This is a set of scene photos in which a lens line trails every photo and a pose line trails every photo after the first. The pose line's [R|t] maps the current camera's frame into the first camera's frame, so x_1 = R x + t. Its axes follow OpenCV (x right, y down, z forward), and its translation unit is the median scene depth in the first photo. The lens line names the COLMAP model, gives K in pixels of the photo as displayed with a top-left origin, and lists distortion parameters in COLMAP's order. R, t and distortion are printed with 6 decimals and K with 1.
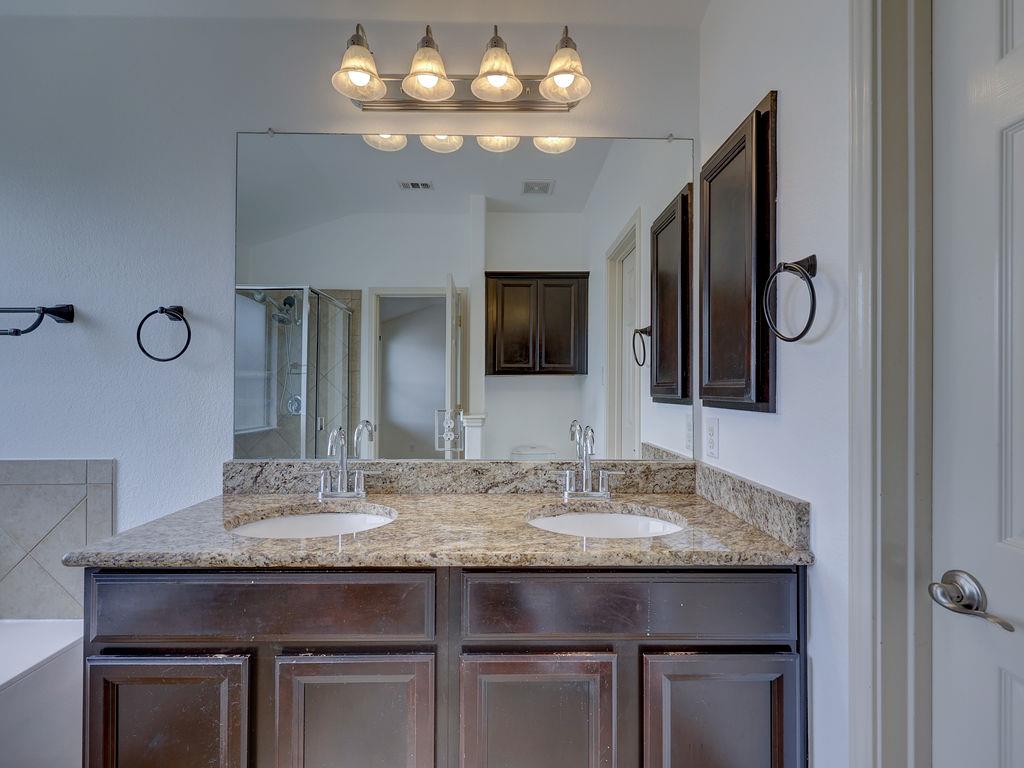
lens RADIAL K [[461.1, 0, 509.8], [0, 461.1, 382.1], [0, 0, 1]] dist [-0.004423, 0.000036]
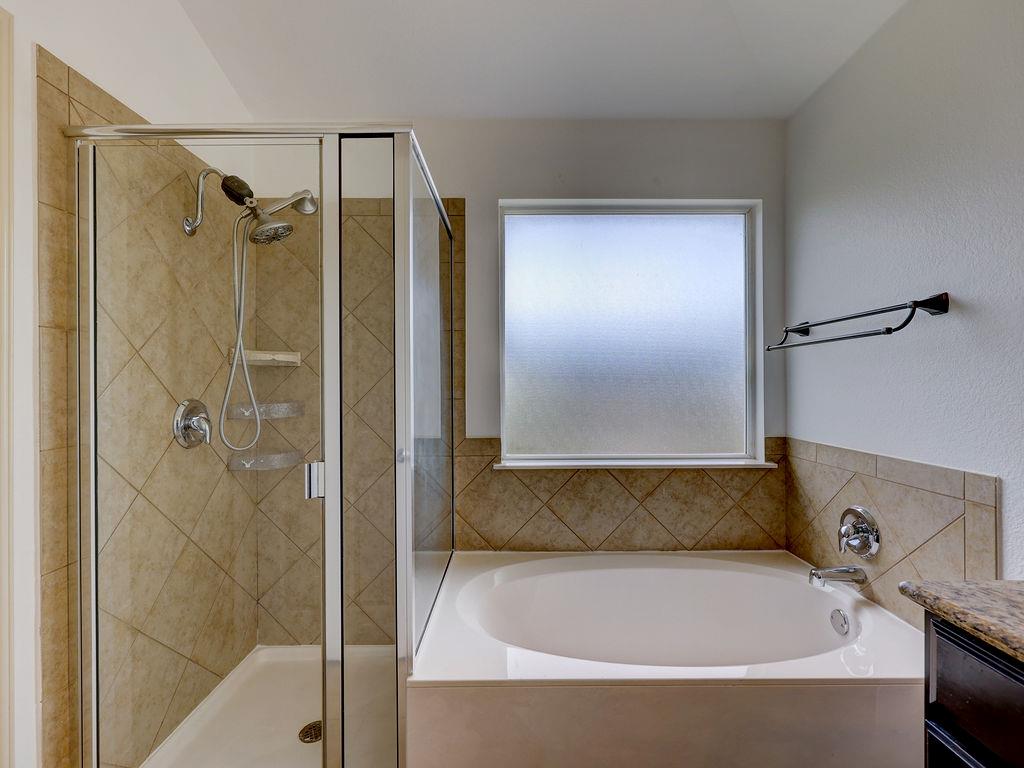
lens RADIAL K [[461.1, 0, 510.3], [0, 461.1, 381.9], [0, 0, 1]] dist [-0.004423, 0.000036]
pose [[-0.012643, -0.002489, -0.999917, -0.062503], [0.008114, 0.999964, -0.002592, -0.001303], [0.999887, -0.008146, -0.012622, 0.179737]]
